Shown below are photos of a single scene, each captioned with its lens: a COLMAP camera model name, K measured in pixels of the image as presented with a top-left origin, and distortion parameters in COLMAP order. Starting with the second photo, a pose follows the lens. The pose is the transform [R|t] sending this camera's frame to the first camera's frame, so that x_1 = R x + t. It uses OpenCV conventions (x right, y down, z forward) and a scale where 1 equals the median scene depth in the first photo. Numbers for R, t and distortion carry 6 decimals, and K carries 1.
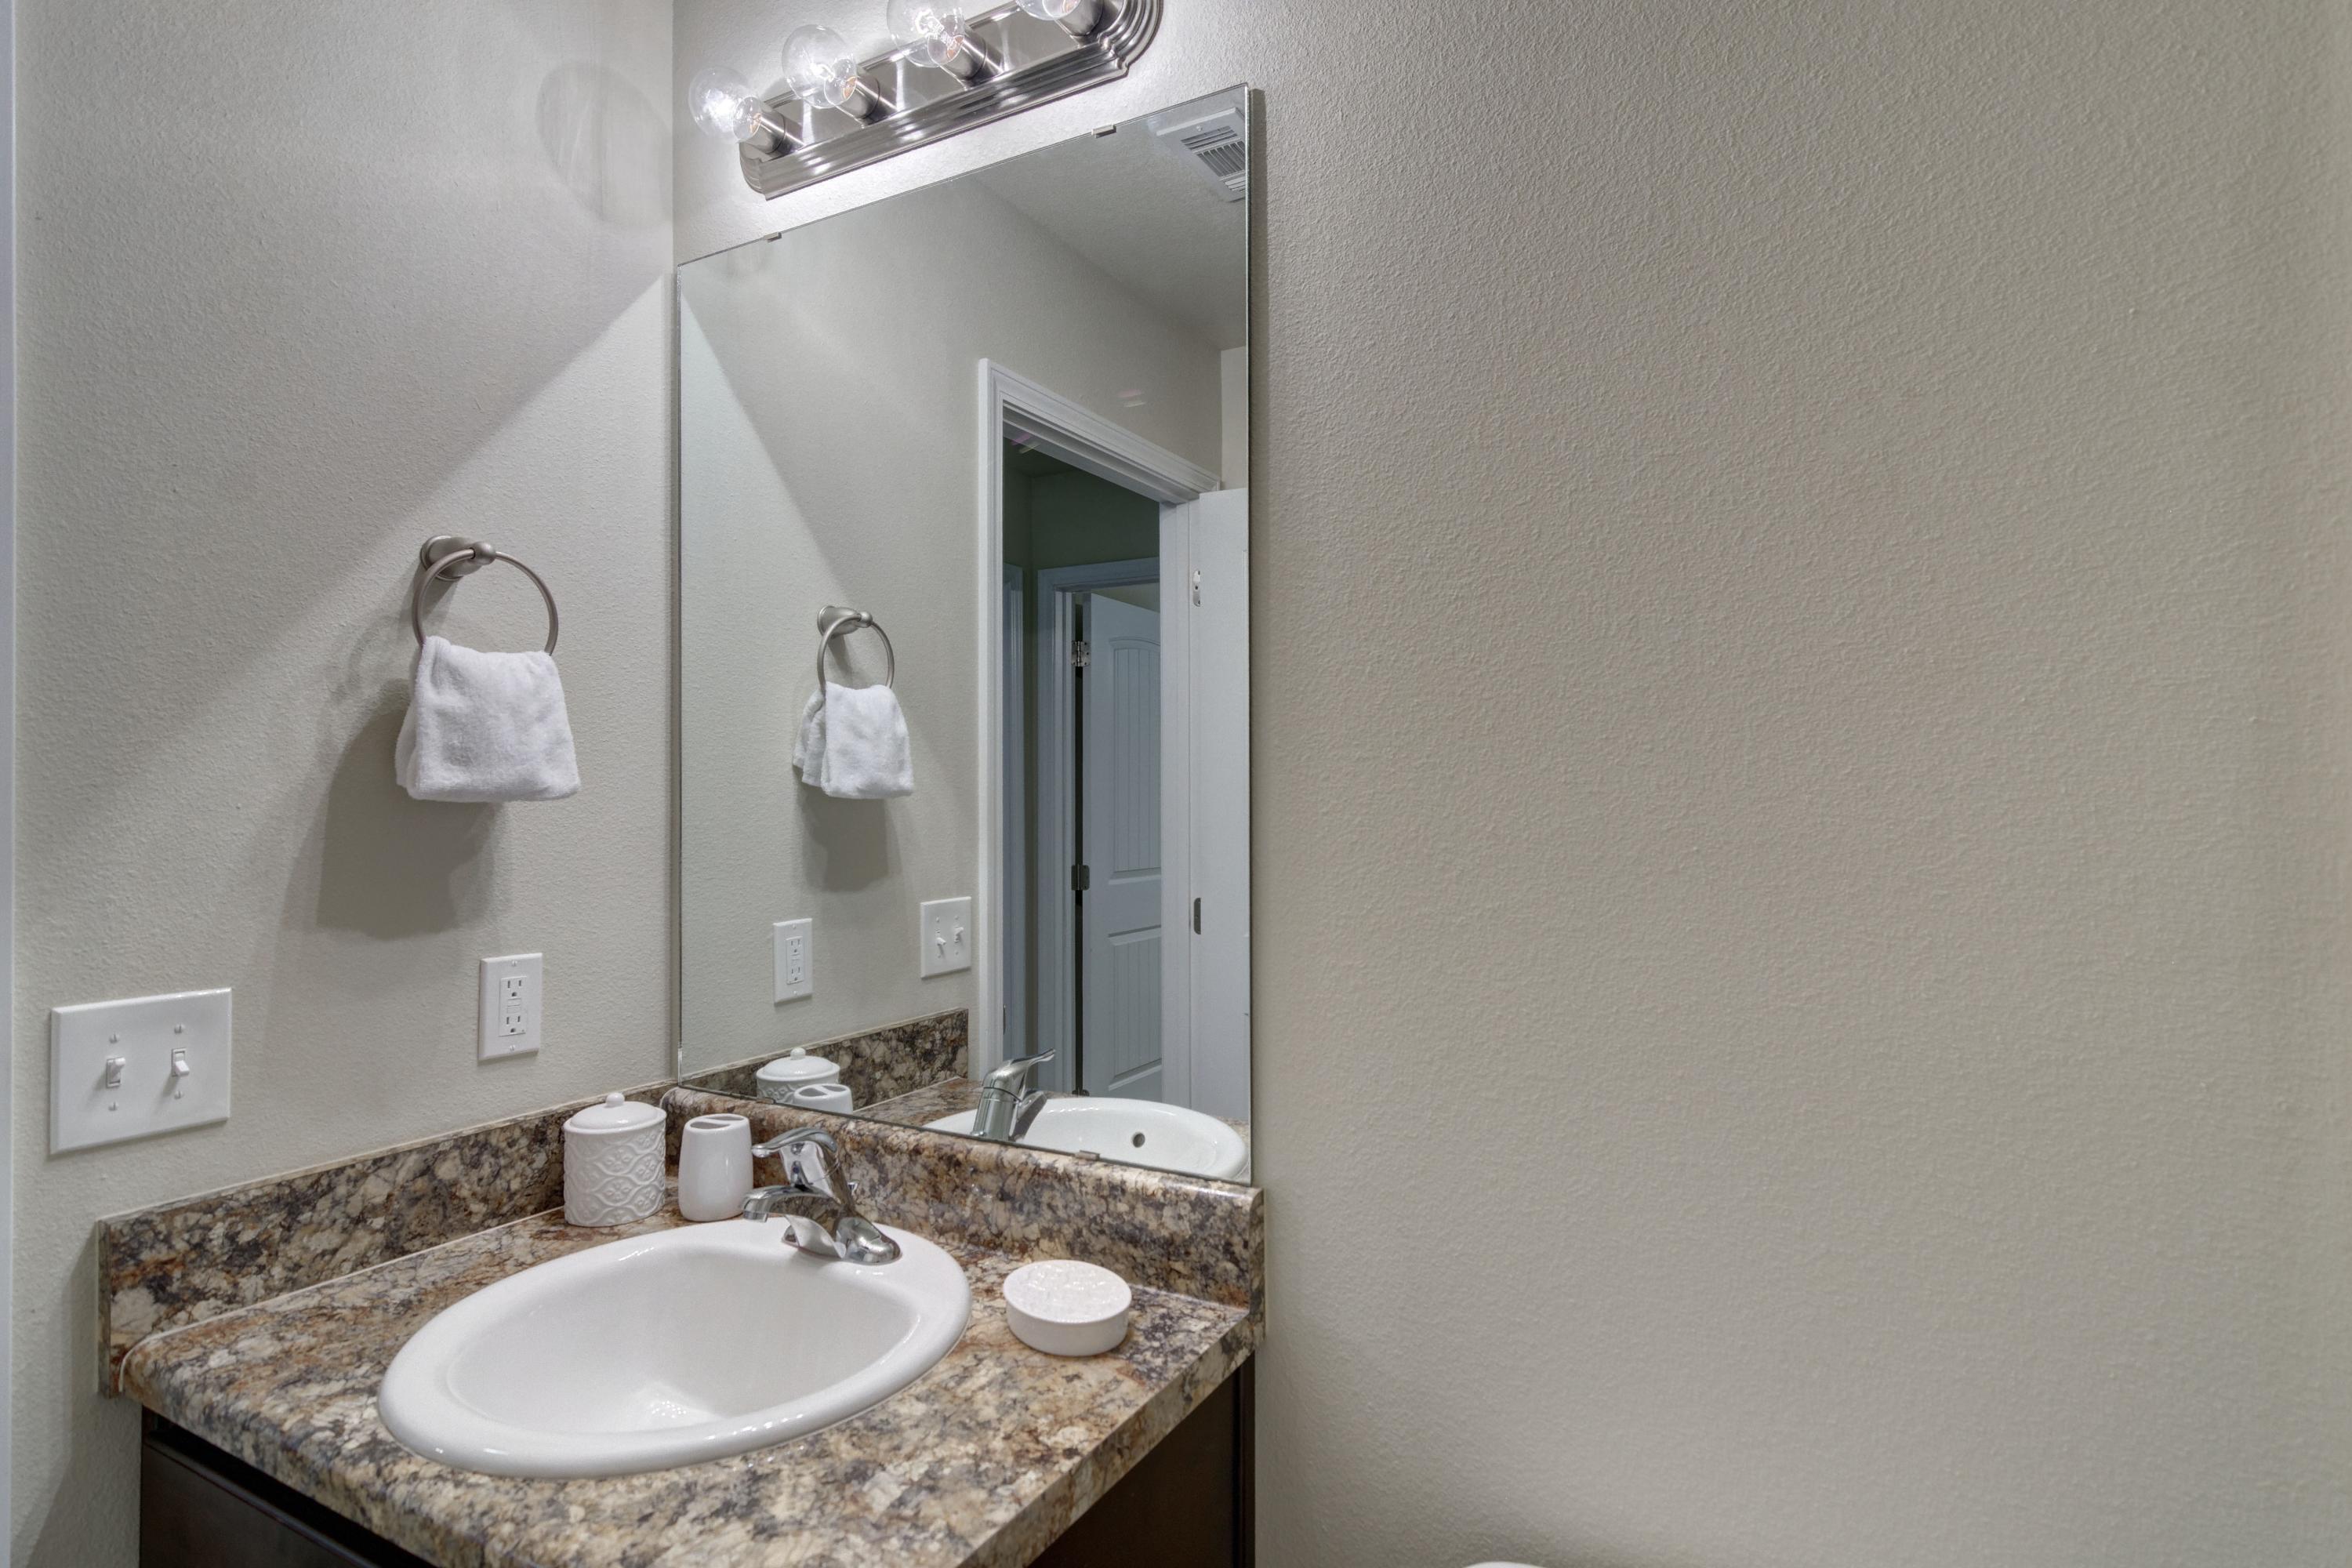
lens RADIAL K [[1166.9, 0, 1203.9], [0, 1166.9, 764.1], [0, 0, 1]] dist [-0.001052, -0.000426]
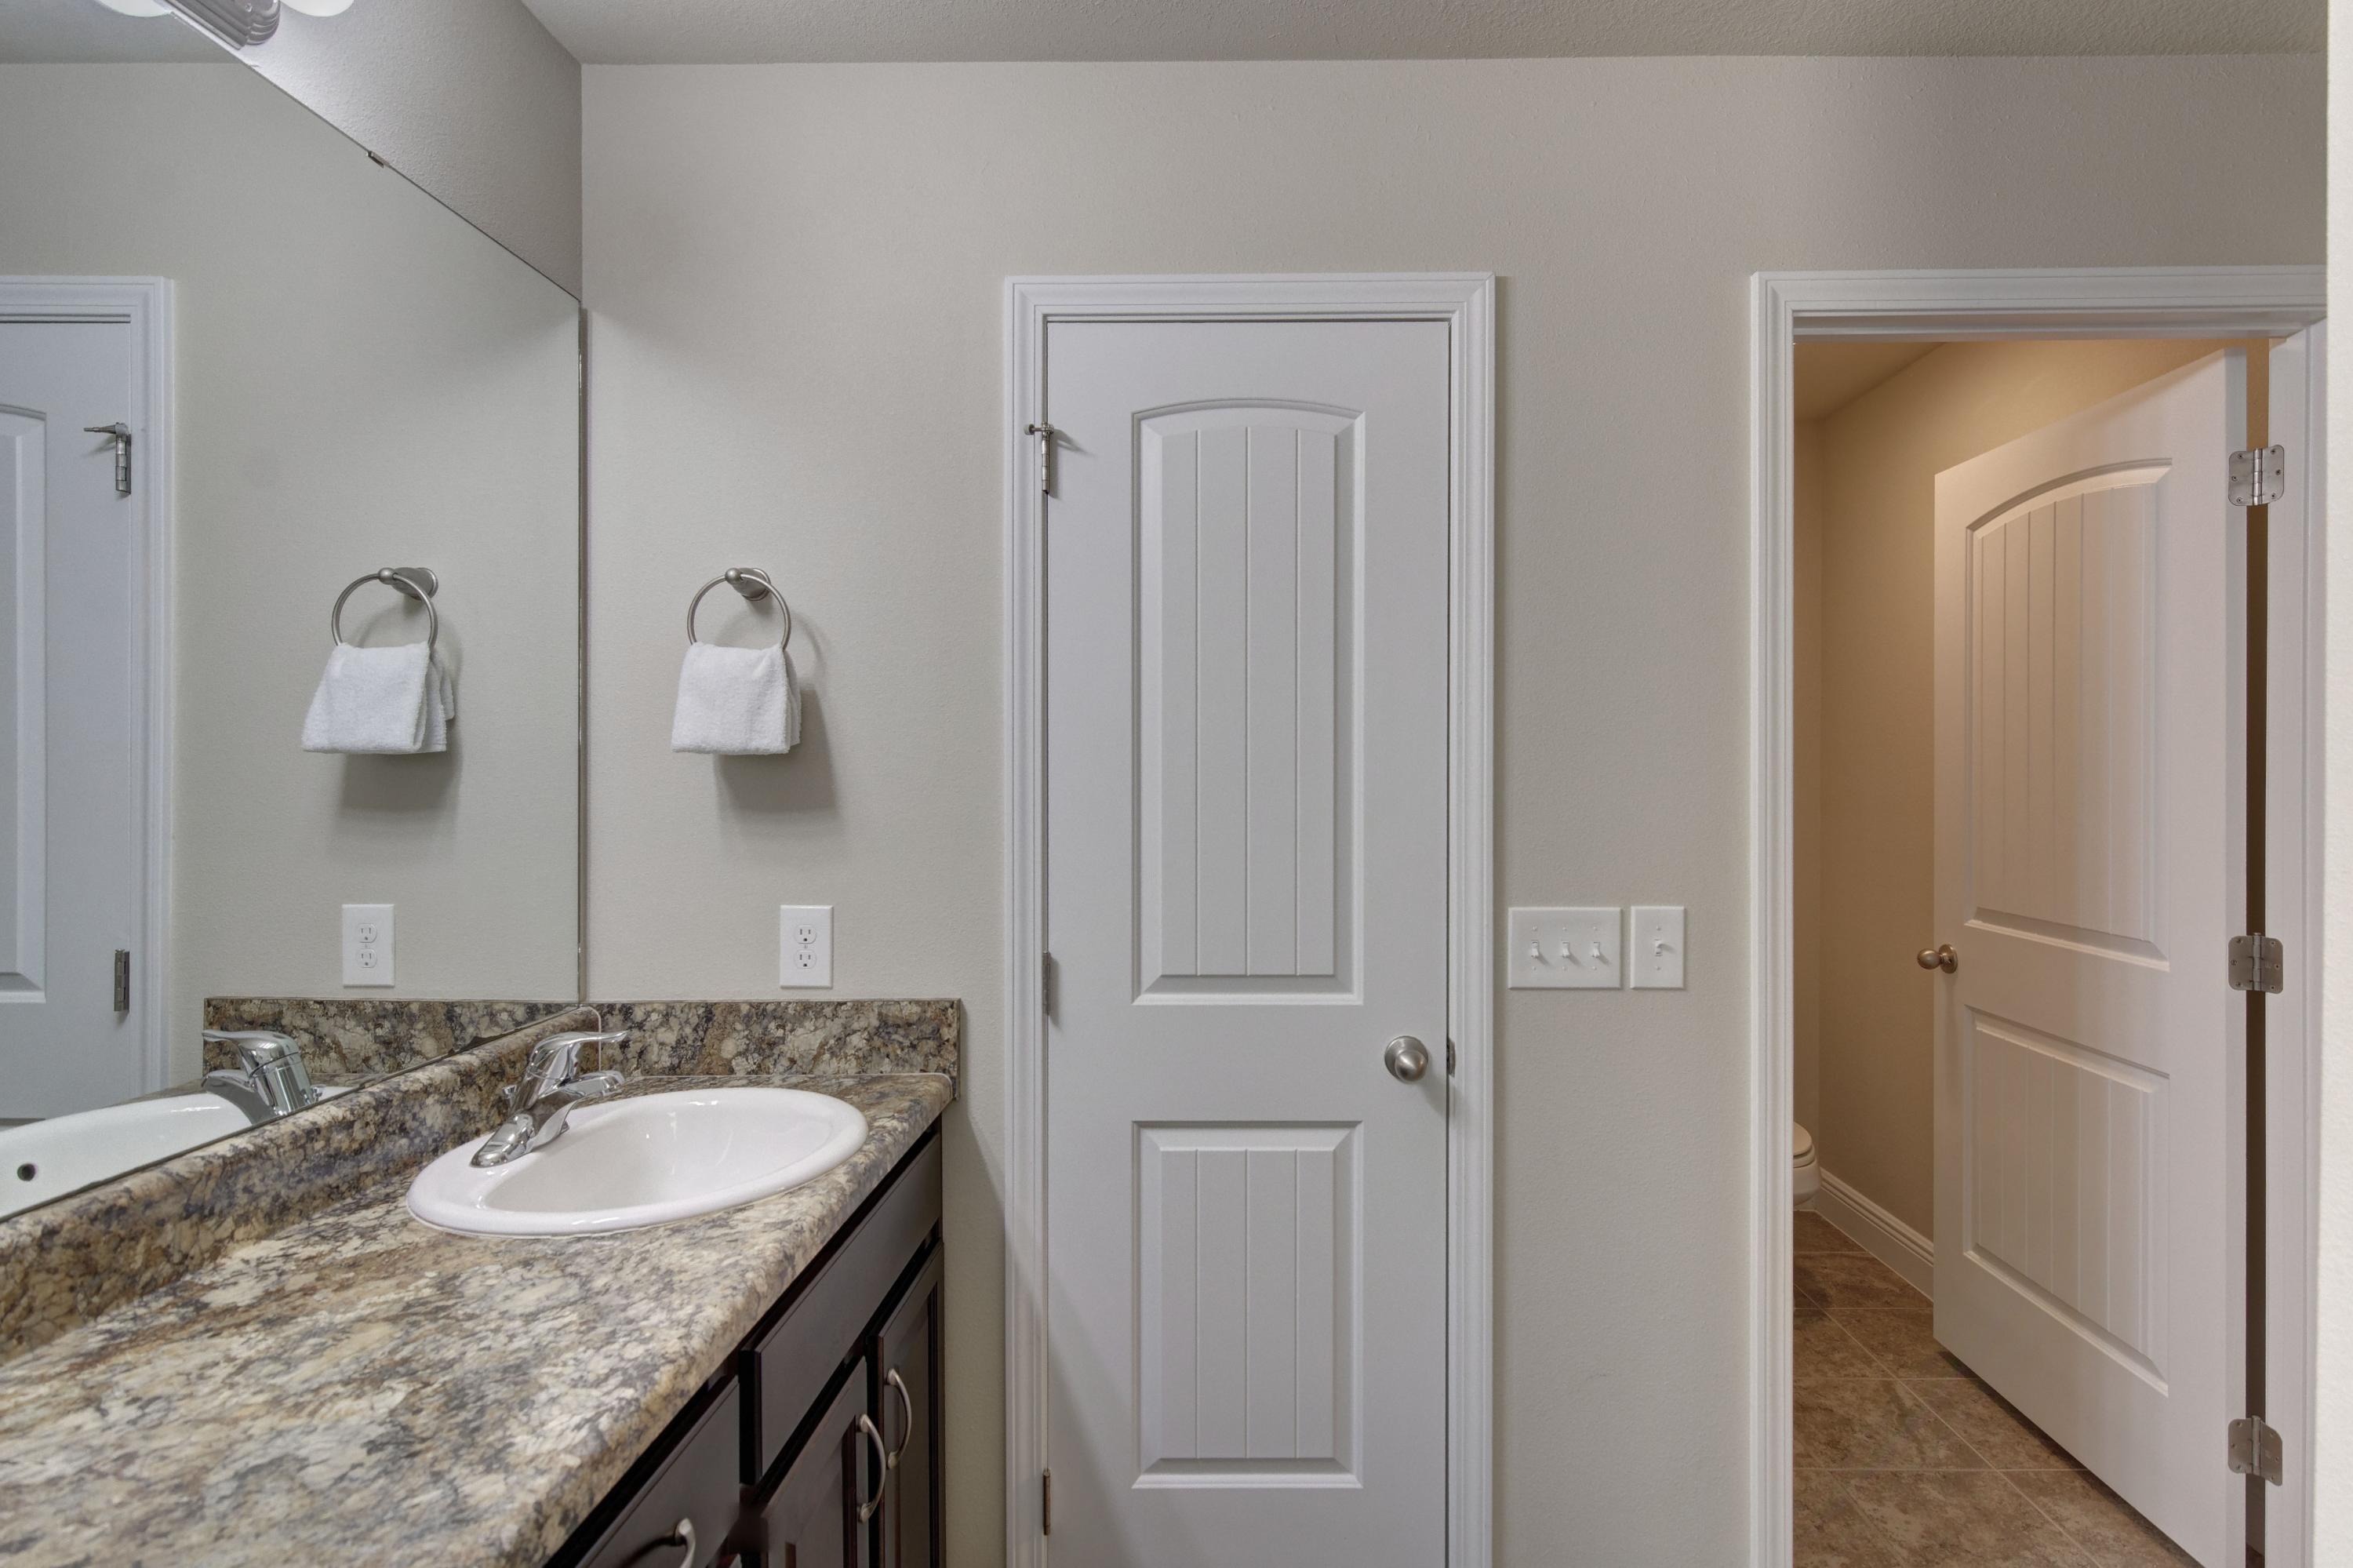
lens RADIAL K [[1147.0, 0, 1242.0], [0, 1147.0, 769.8], [0, 0, 1]] dist [-0.000032, -0.000662]
pose [[-0.469798, 0.006008, 0.882754, -1.397725], [-0.009635, 0.999882, -0.011932, 0.043212], [-0.882722, -0.014111, -0.469685, 0.759986]]
